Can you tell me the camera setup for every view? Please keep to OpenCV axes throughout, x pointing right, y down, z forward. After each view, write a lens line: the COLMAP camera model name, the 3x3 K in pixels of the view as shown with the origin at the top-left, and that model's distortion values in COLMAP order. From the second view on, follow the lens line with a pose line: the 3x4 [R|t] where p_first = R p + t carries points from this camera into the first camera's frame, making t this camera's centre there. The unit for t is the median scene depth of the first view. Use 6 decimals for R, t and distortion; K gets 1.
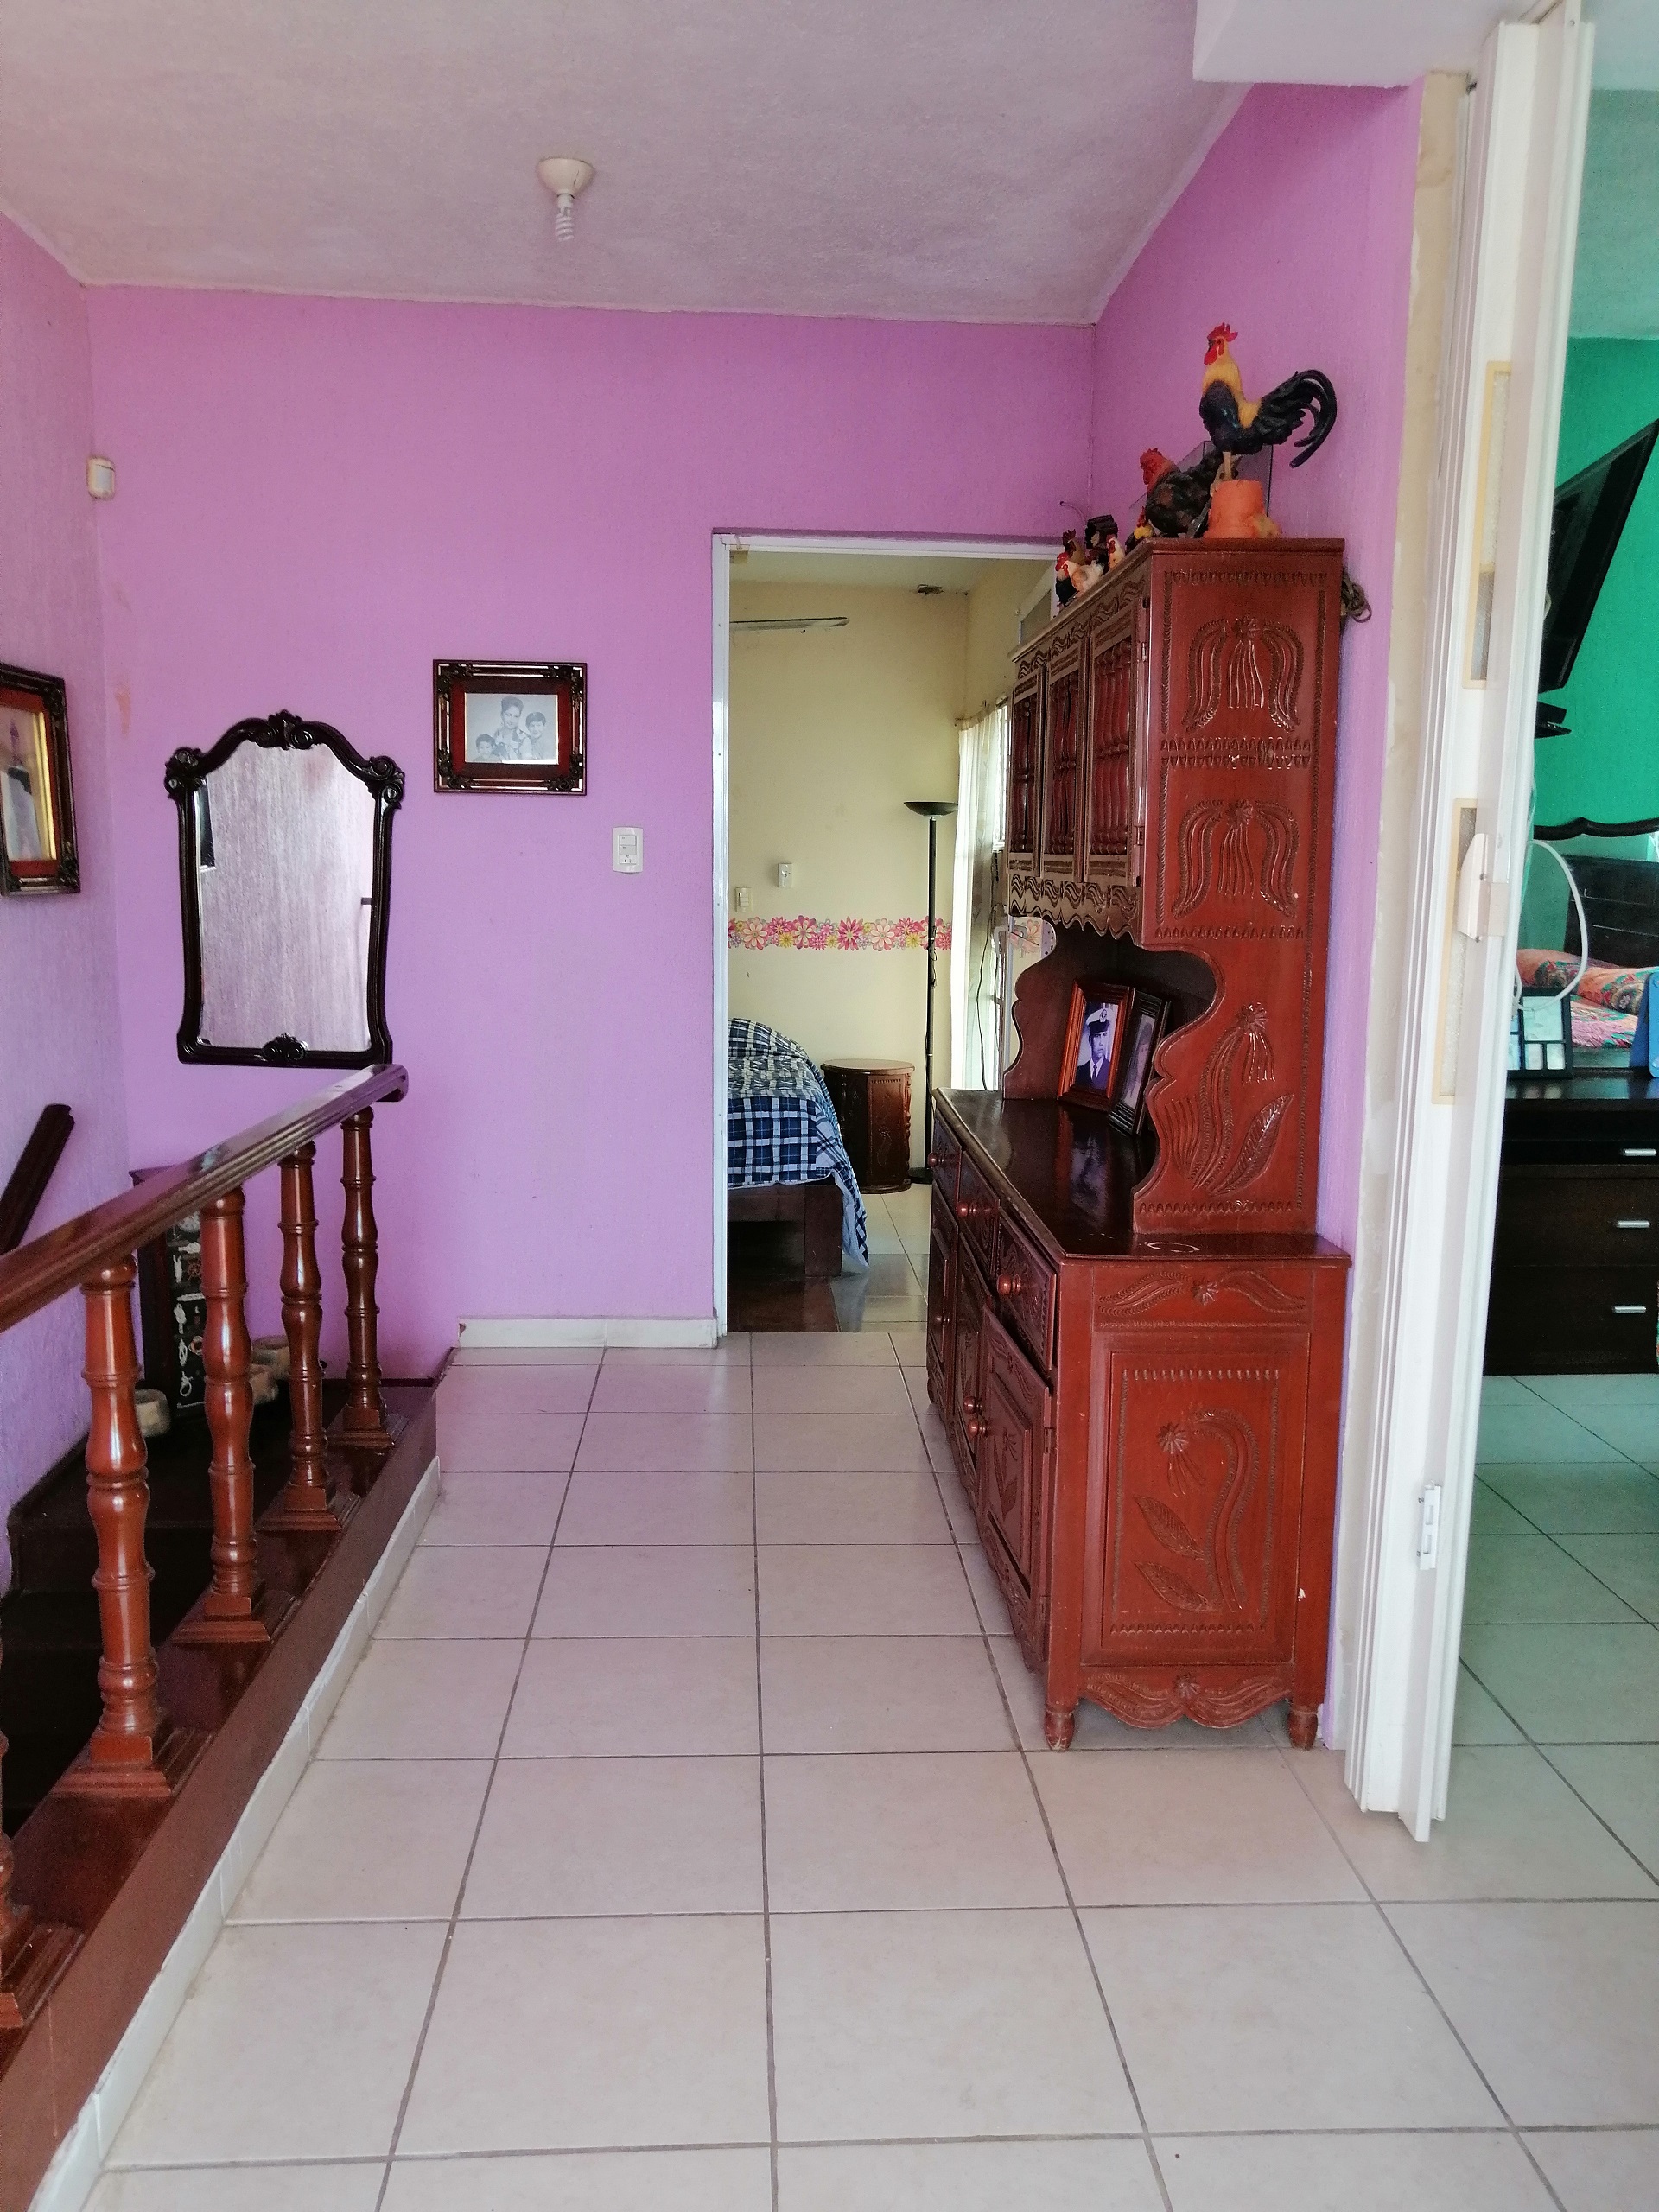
lens RADIAL K [[1727.4, 0, 826.1], [0, 1727.4, 1116.5], [0, 0, 1]] dist [-0.001380, 0.005117]
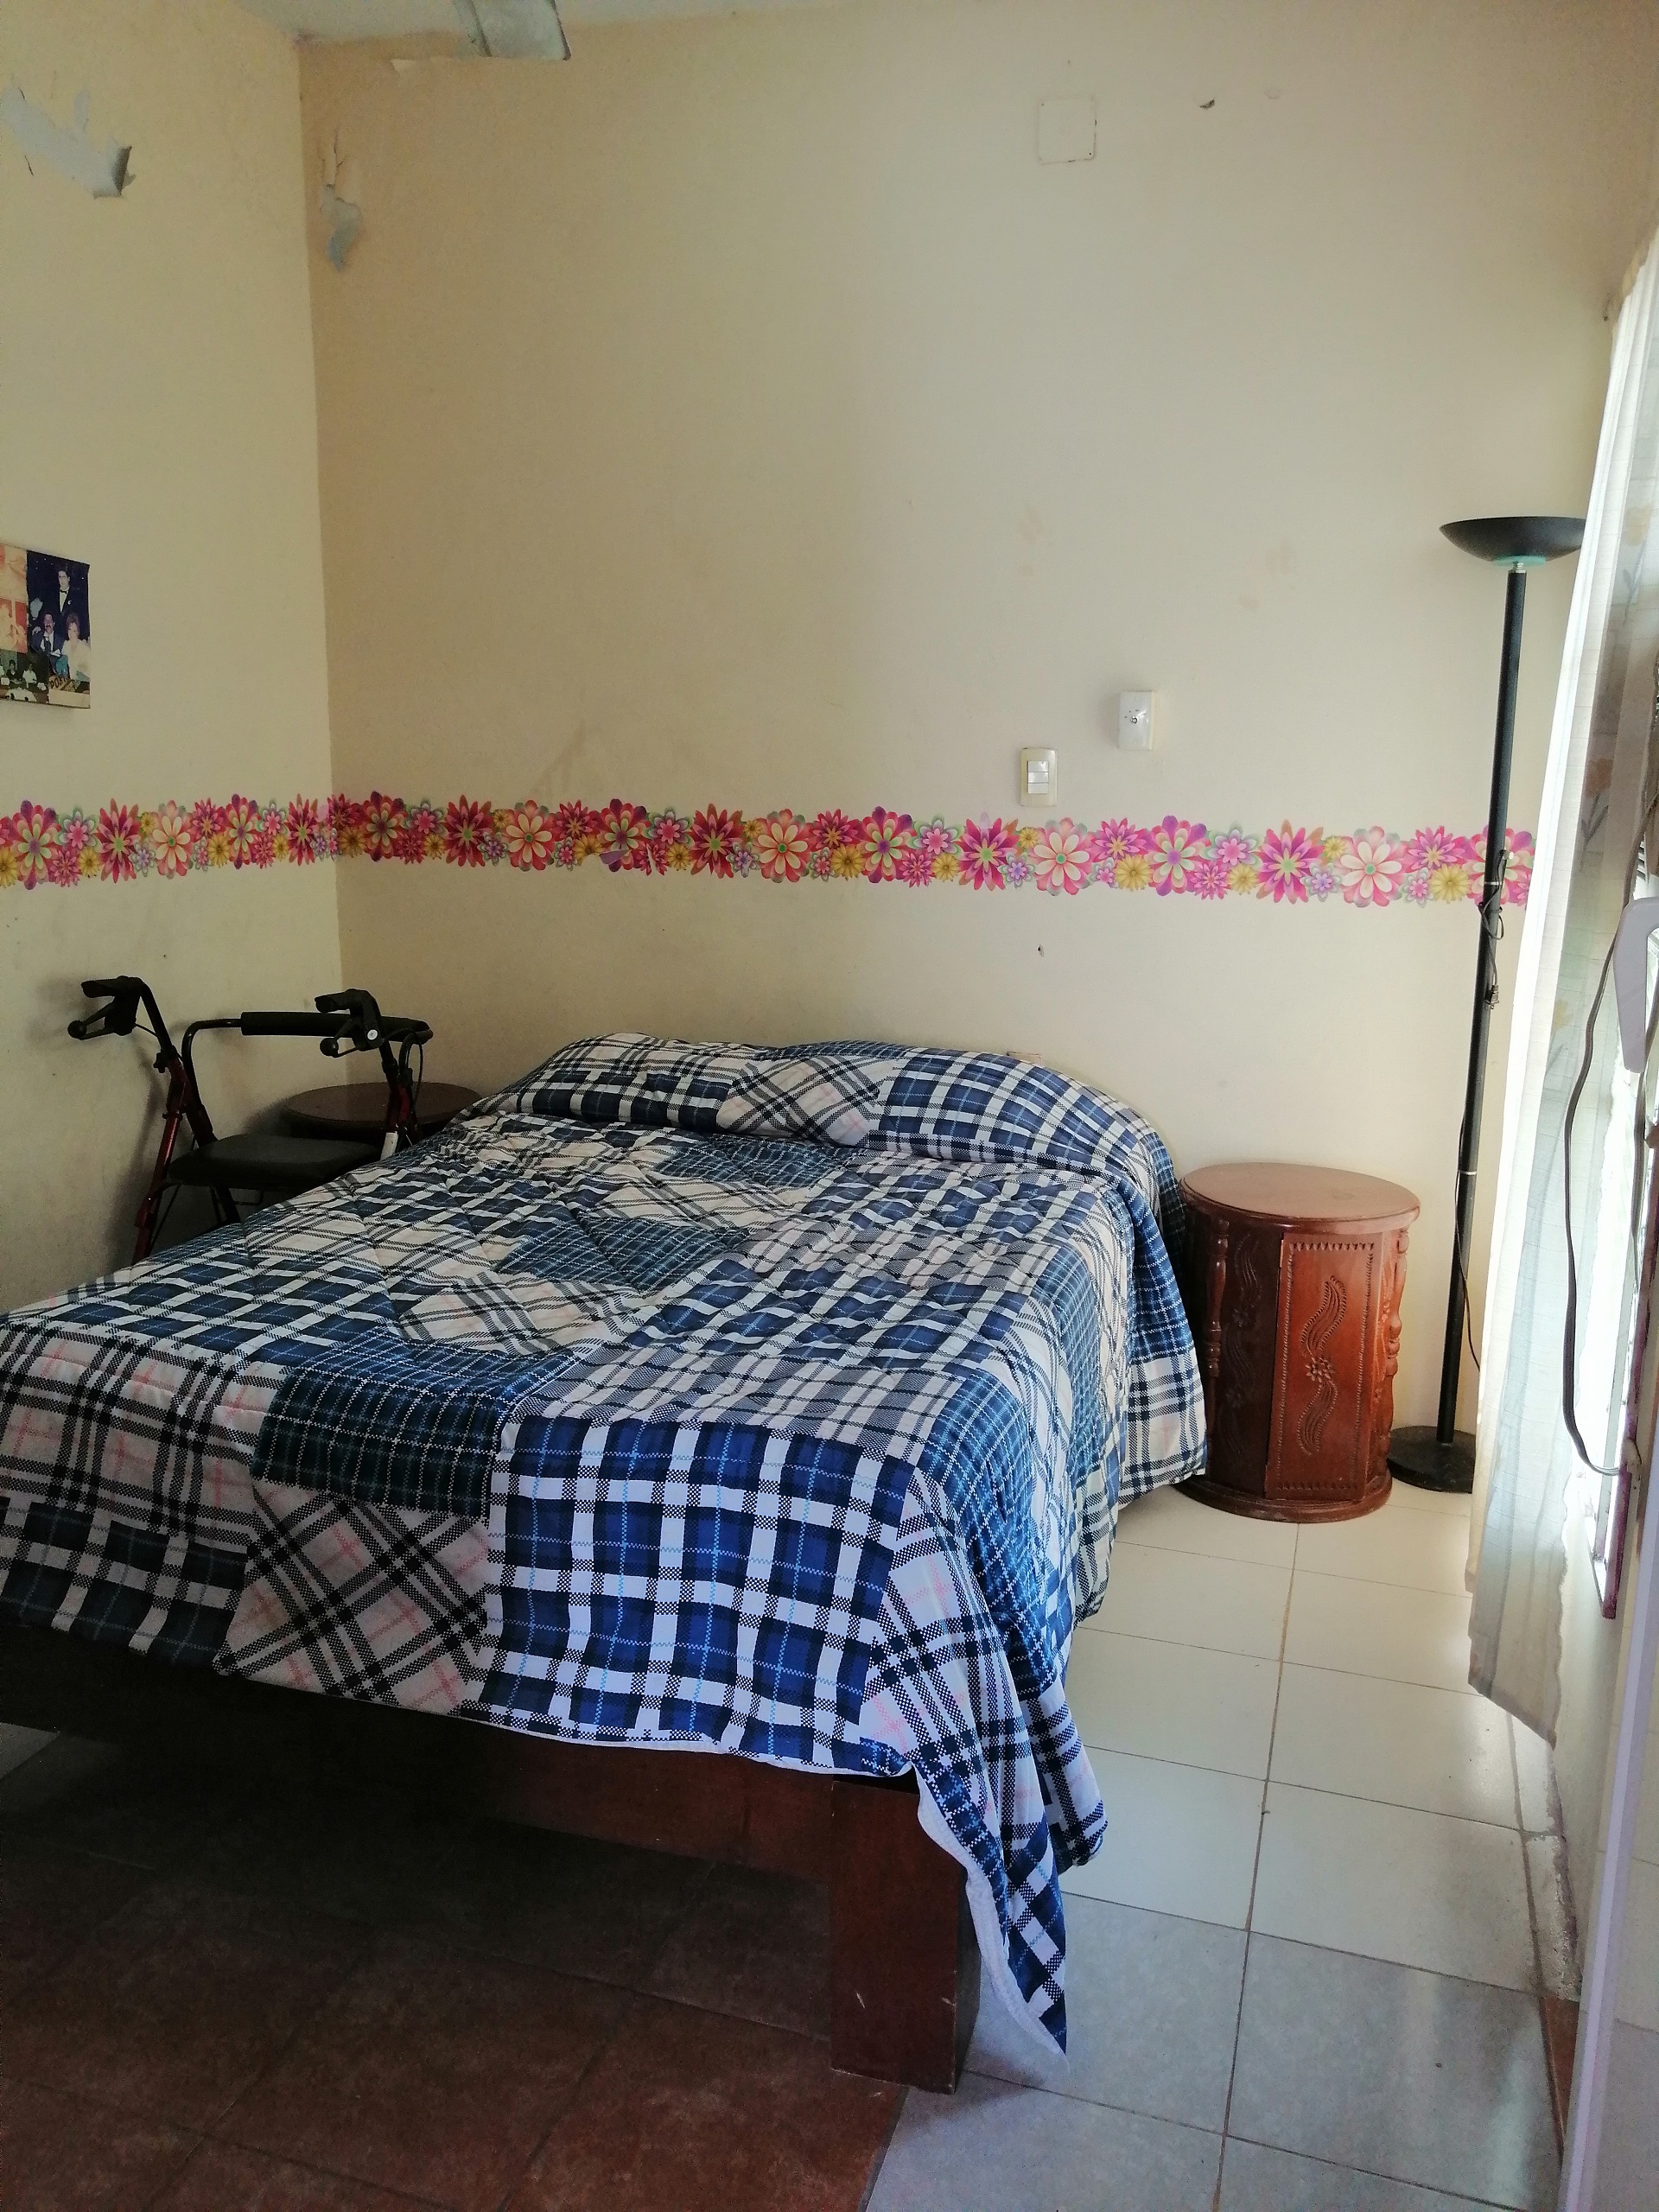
lens RADIAL K [[1727.4, 0, 827.7], [0, 1727.4, 1087.7], [0, 0, 1]] dist [-0.001380, 0.005117]
pose [[0.933146, 0.074275, -0.351742, 0.062218], [-0.058616, 0.996766, 0.054977, -0.070167], [0.354688, -0.030684, 0.934481, 0.587468]]
